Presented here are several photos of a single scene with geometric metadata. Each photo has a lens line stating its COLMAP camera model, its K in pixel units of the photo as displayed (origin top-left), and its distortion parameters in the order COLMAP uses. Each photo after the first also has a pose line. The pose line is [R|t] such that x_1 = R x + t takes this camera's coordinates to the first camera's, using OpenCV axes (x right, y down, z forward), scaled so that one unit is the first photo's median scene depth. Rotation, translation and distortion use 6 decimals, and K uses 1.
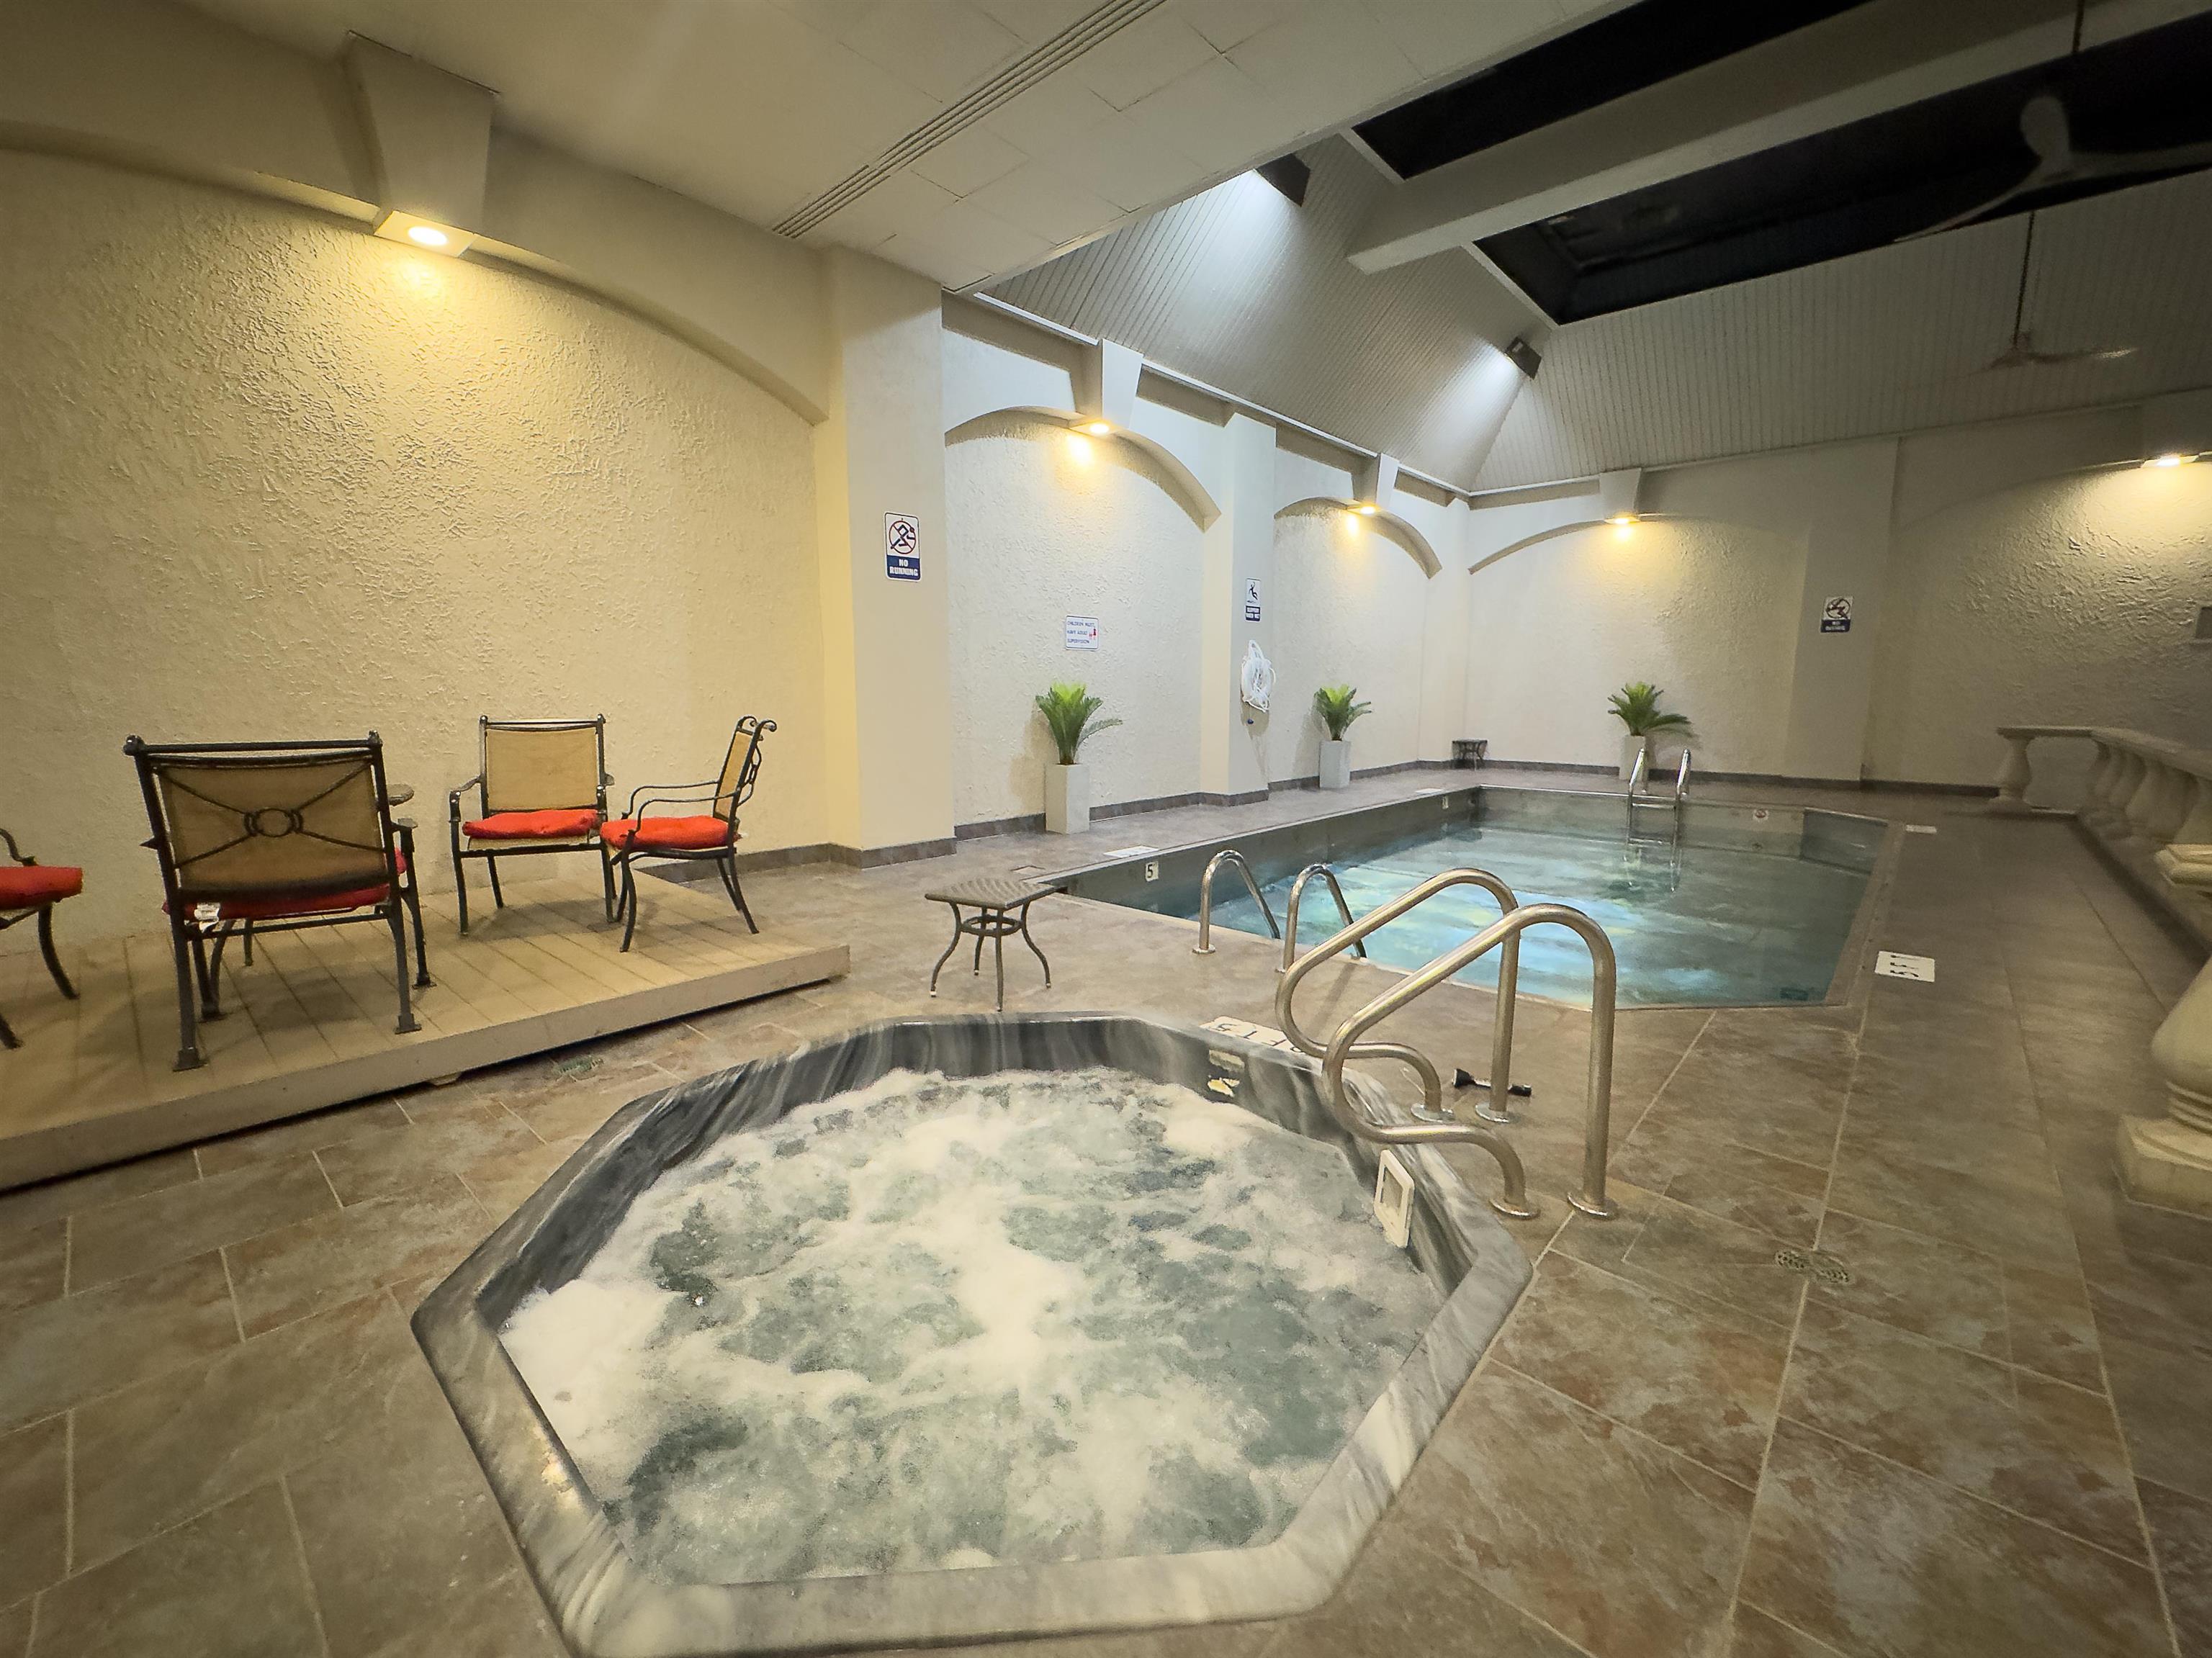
lens RADIAL K [[905.1, 0, 1115.4], [0, 905.1, 825.7], [0, 0, 1]] dist [-0.000604, -0.000396]
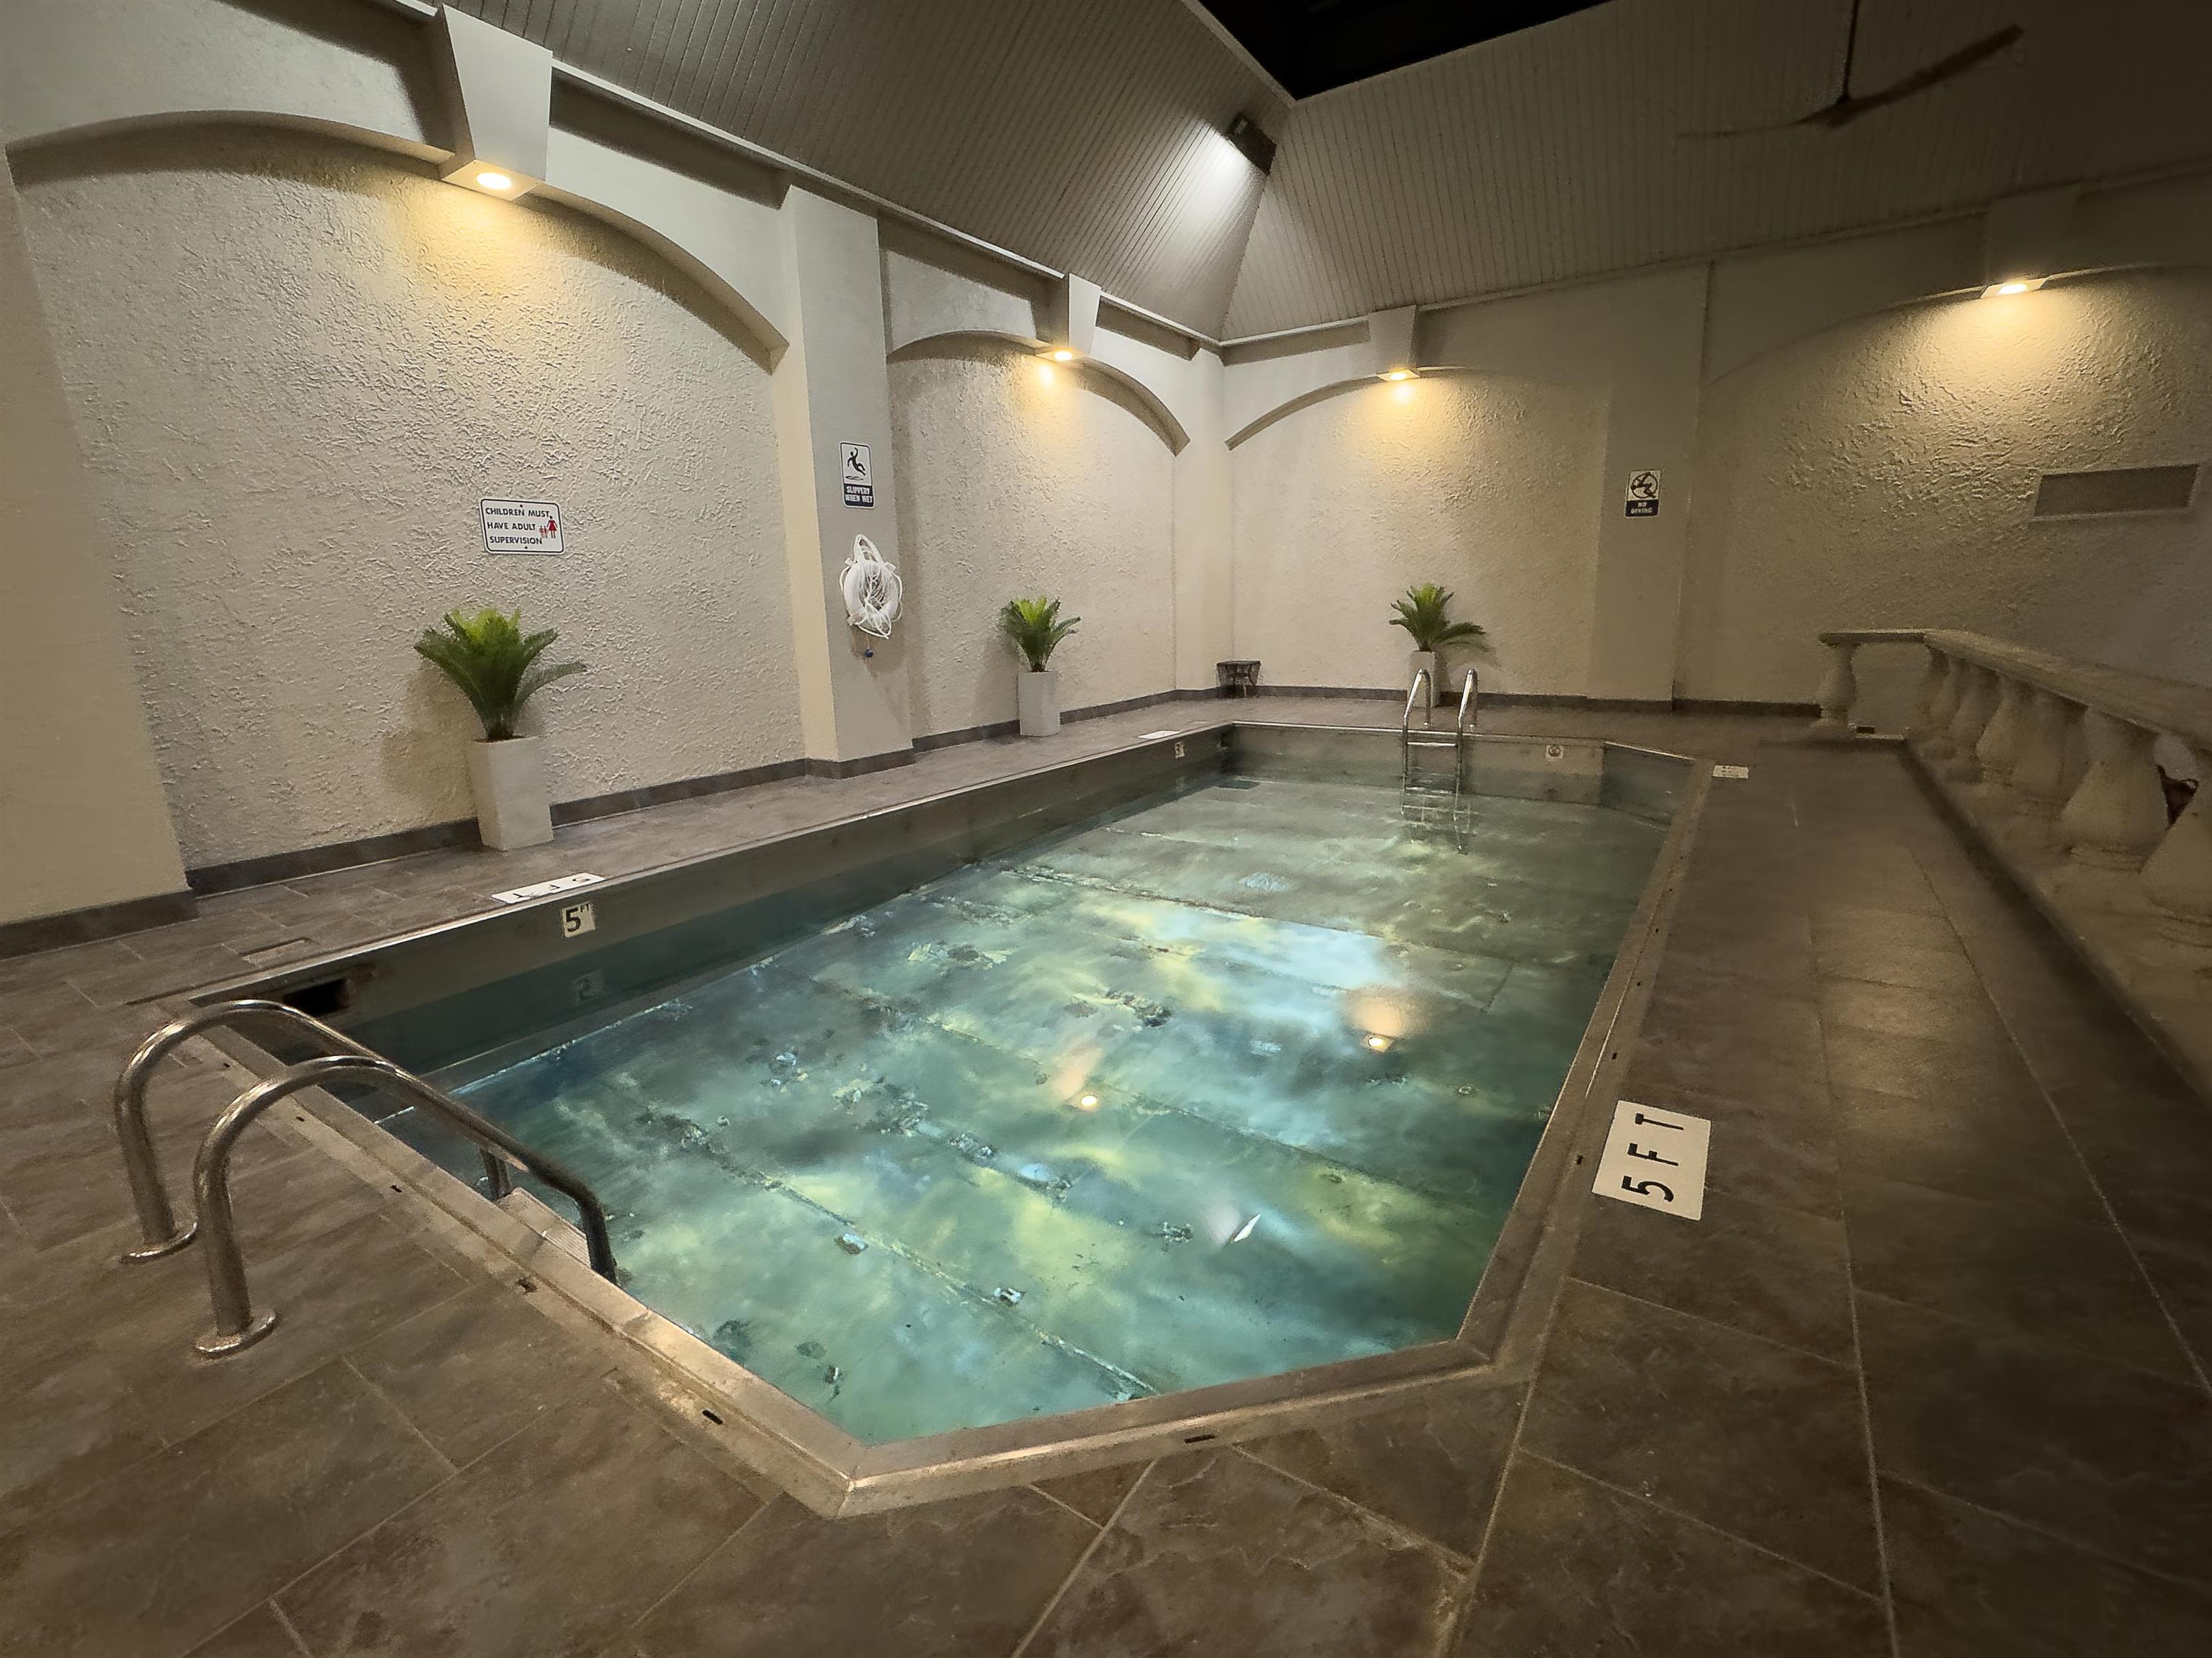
lens RADIAL K [[978.1, 0, 1105.3], [0, 978.1, 820.2], [0, 0, 1]] dist [-0.035525, 0.018867]
pose [[0.989369, -0.056574, 0.133968, 0.208279], [0.047161, 0.996258, 0.072425, -0.031673], [-0.137565, -0.065337, 0.988336, 0.214250]]
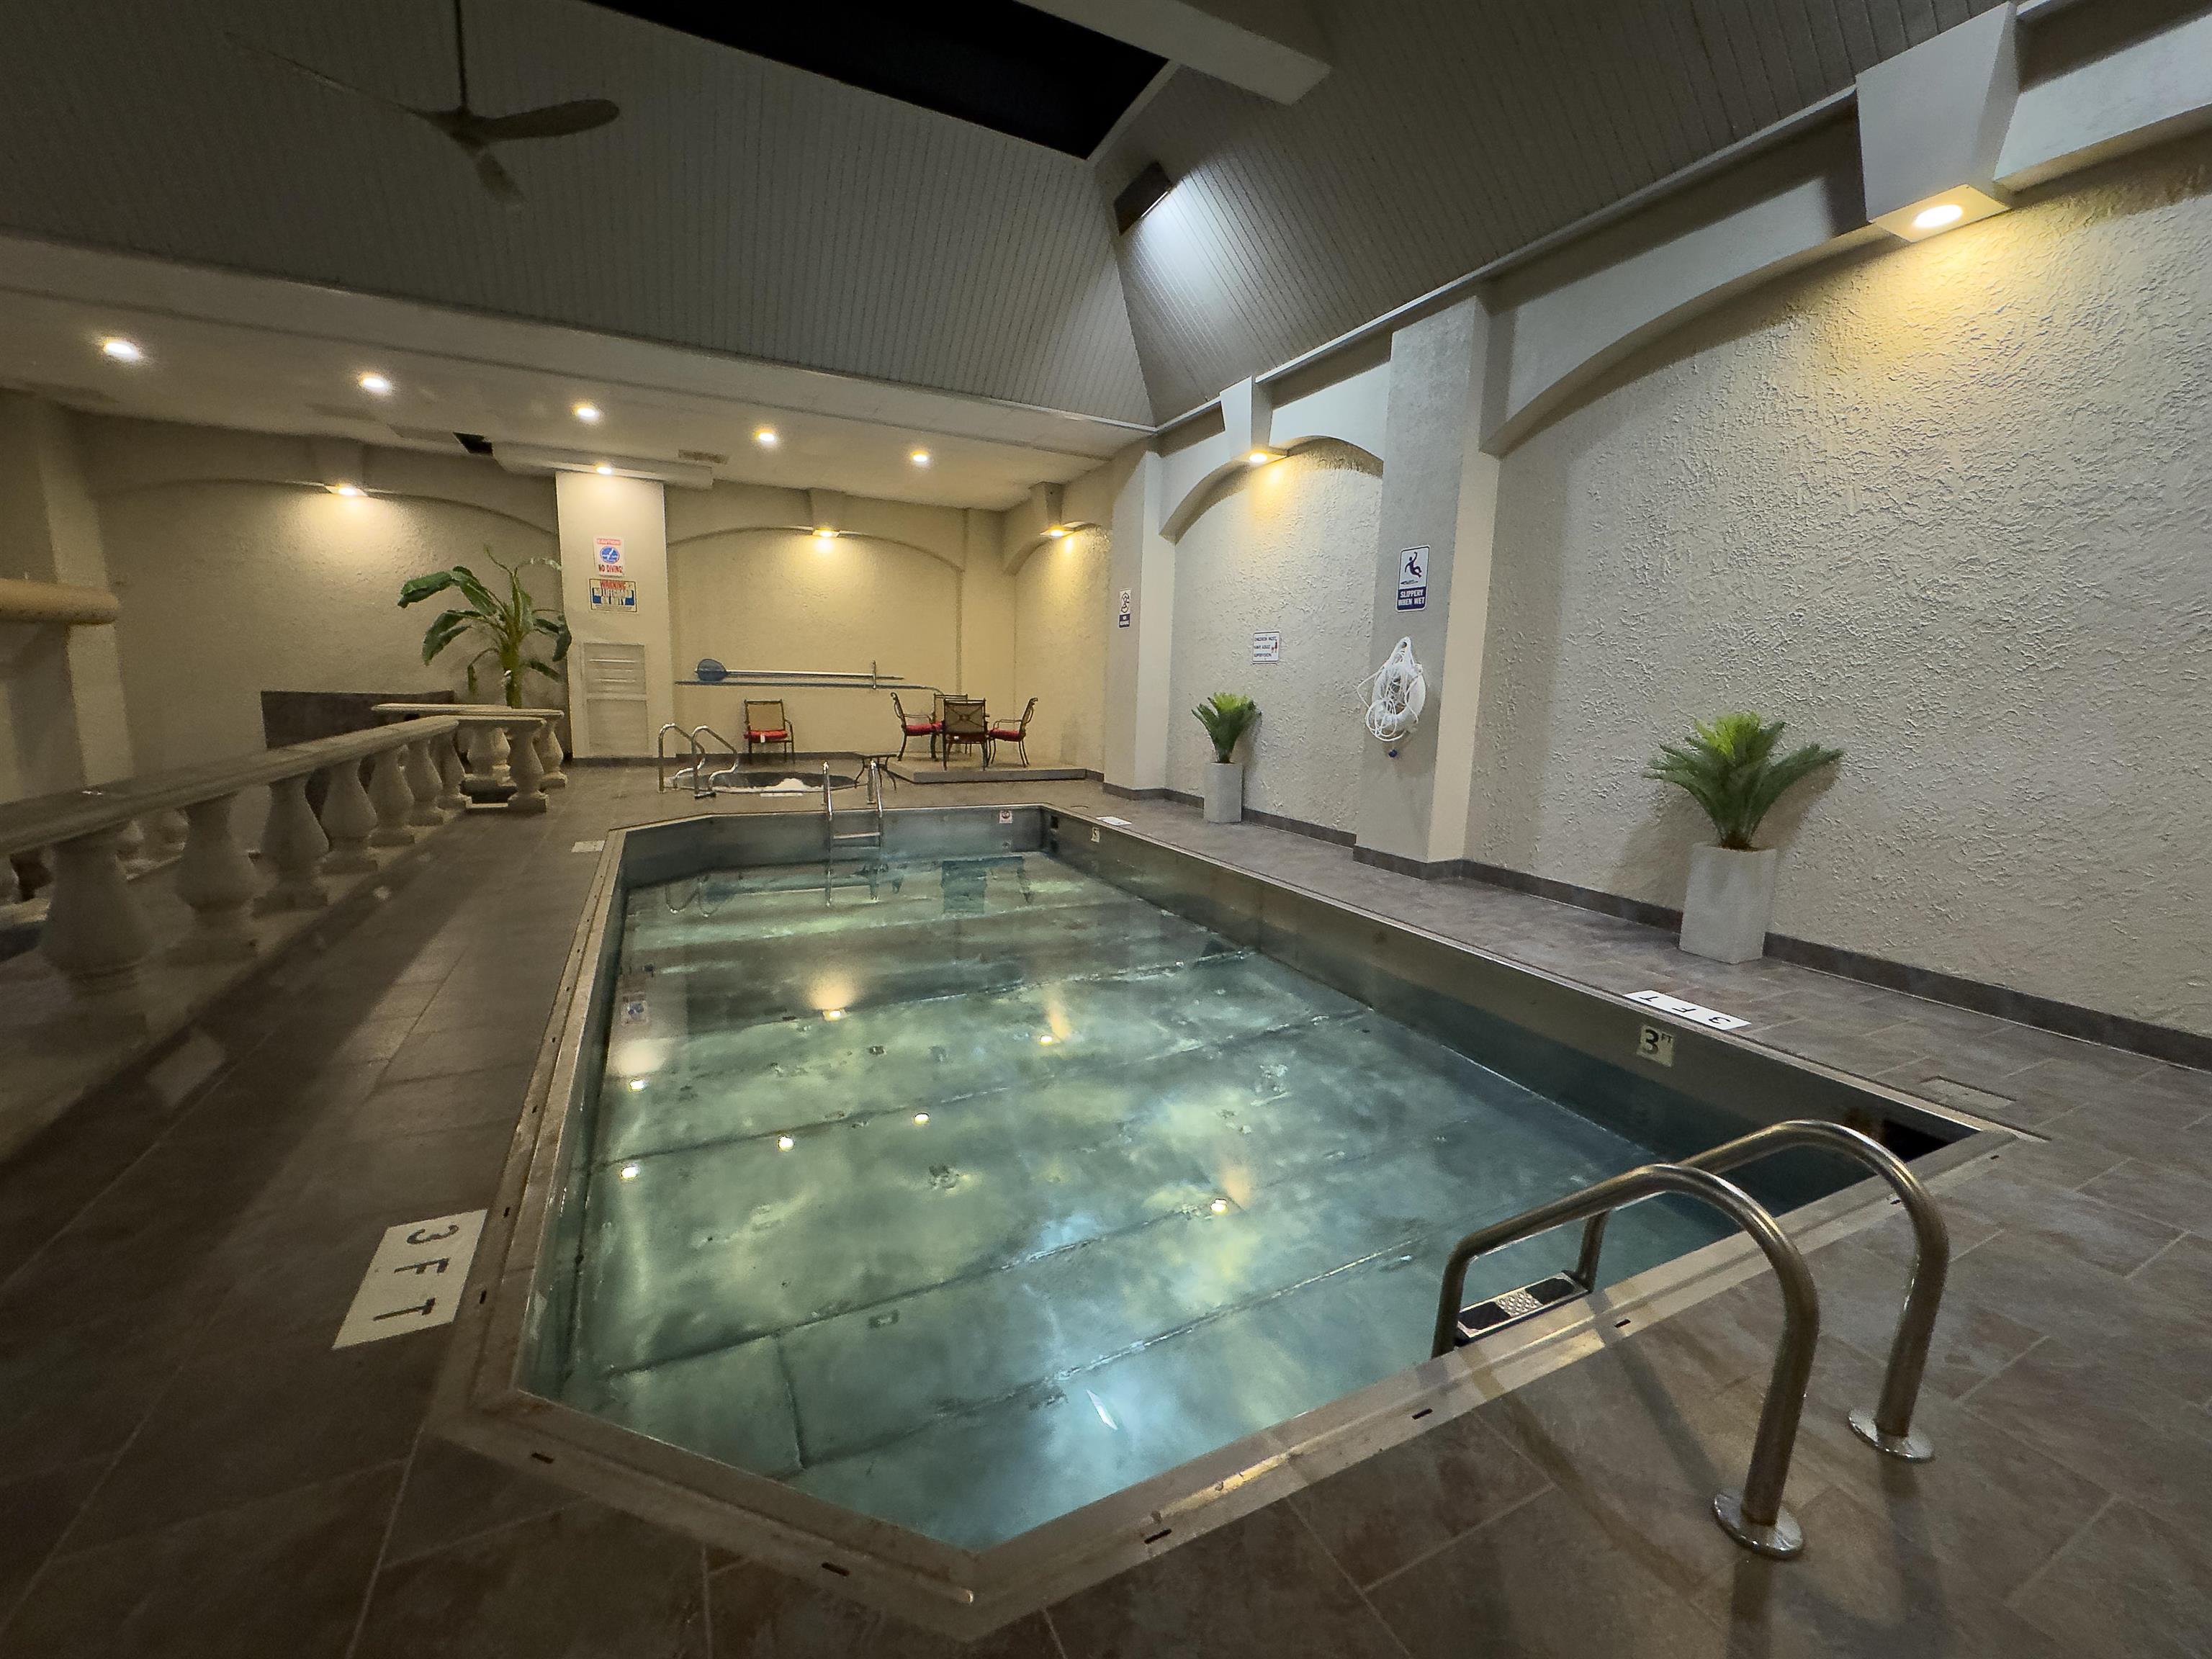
lens RADIAL K [[905.2, 0, 1115.4], [0, 905.2, 826.2], [0, 0, 1]] dist [-0.000604, -0.000396]
pose [[-0.362598, 0.110299, -0.925395, 0.830769], [-0.205359, 0.959107, 0.194783, -0.144818], [0.909038, 0.260666, -0.325120, 0.989742]]
